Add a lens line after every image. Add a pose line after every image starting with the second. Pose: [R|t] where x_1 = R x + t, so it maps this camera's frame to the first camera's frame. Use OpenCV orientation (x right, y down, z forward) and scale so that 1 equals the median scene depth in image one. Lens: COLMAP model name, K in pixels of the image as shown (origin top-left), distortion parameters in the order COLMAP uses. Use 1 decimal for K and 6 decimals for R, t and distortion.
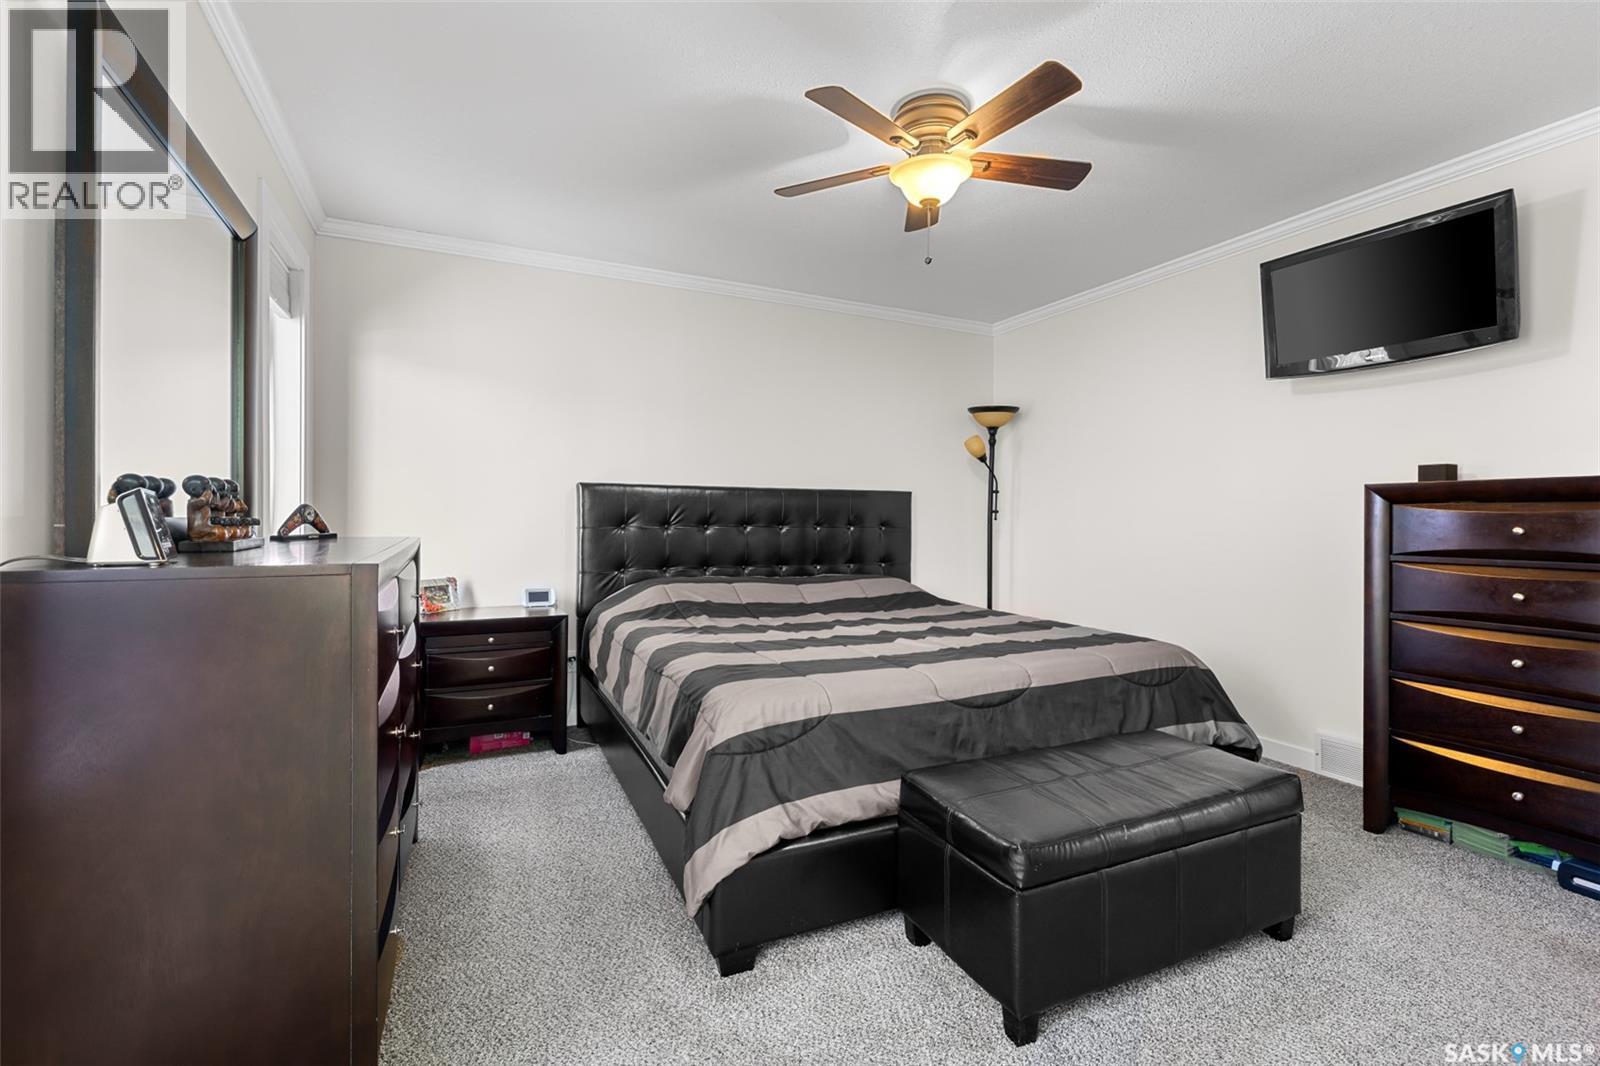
lens RADIAL K [[676.2, 0, 790.3], [0, 676.2, 524.3], [0, 0, 1]] dist [0.000722, -0.000664]
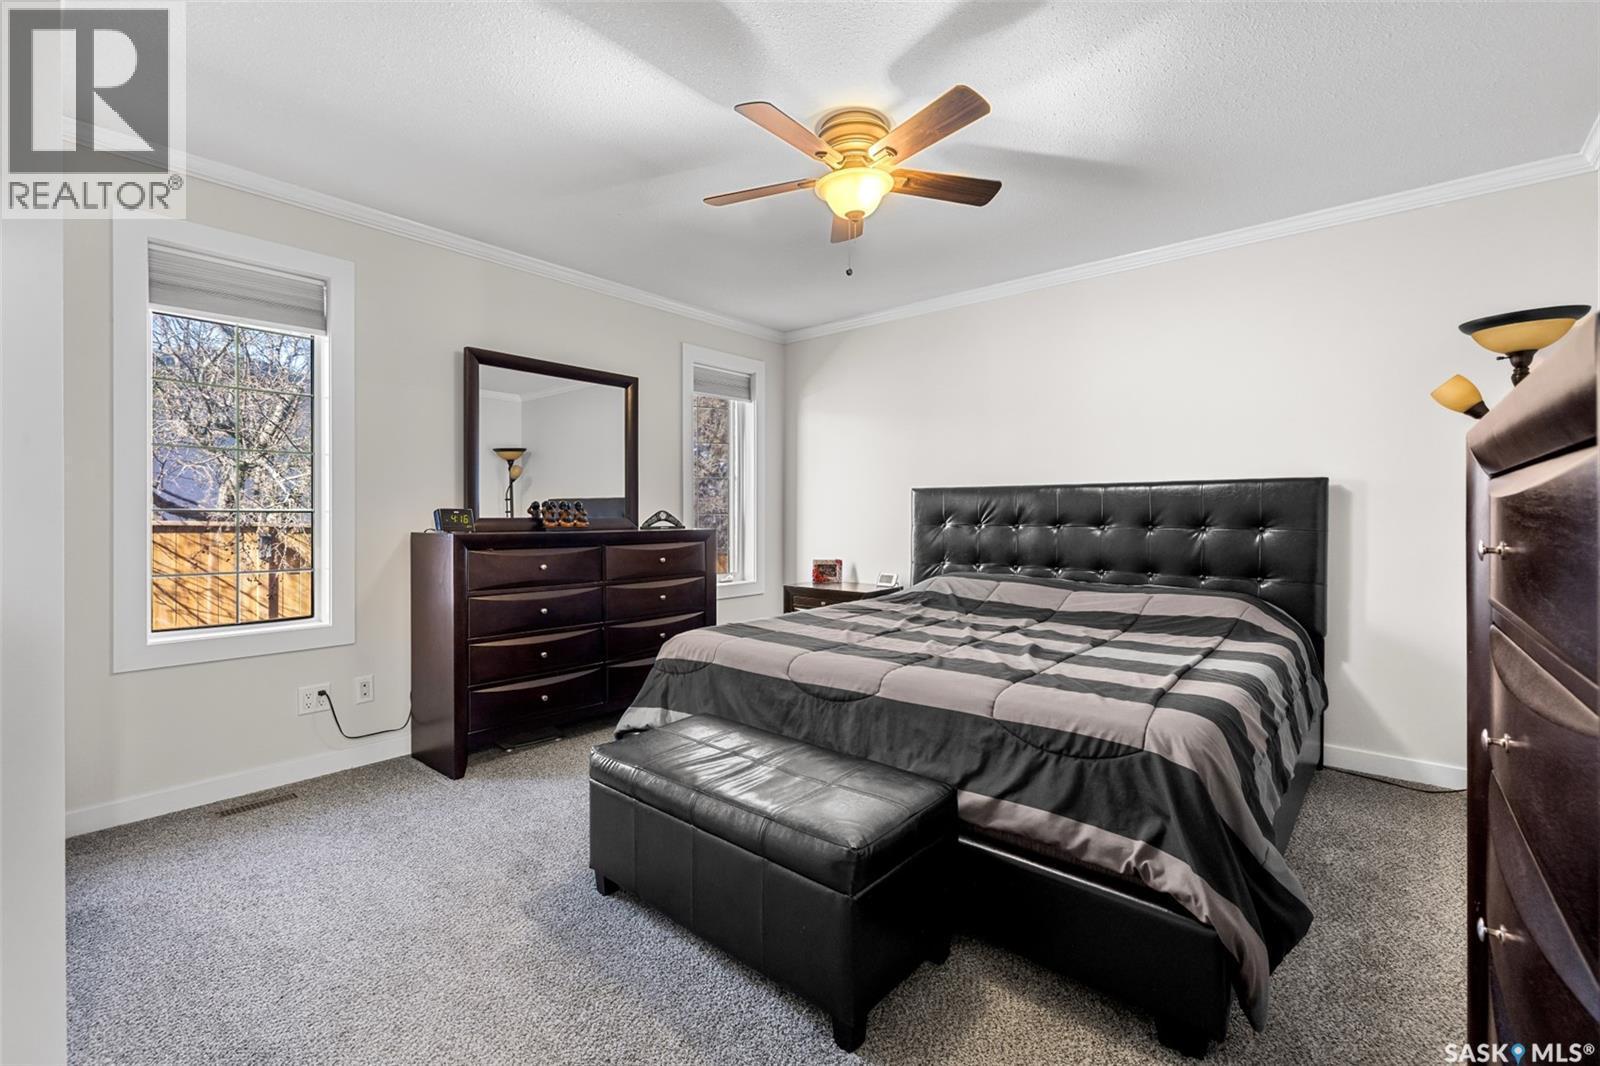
lens RADIAL K [[676.2, 0, 796.9], [0, 676.2, 523.0], [0, 0, 1]] dist [0.000722, -0.000664]
pose [[0.425398, 0.003429, -0.905000, 0.739598], [-0.006360, 0.999979, 0.000800, 0.000511], [0.904984, 0.005415, 0.425411, 0.318172]]
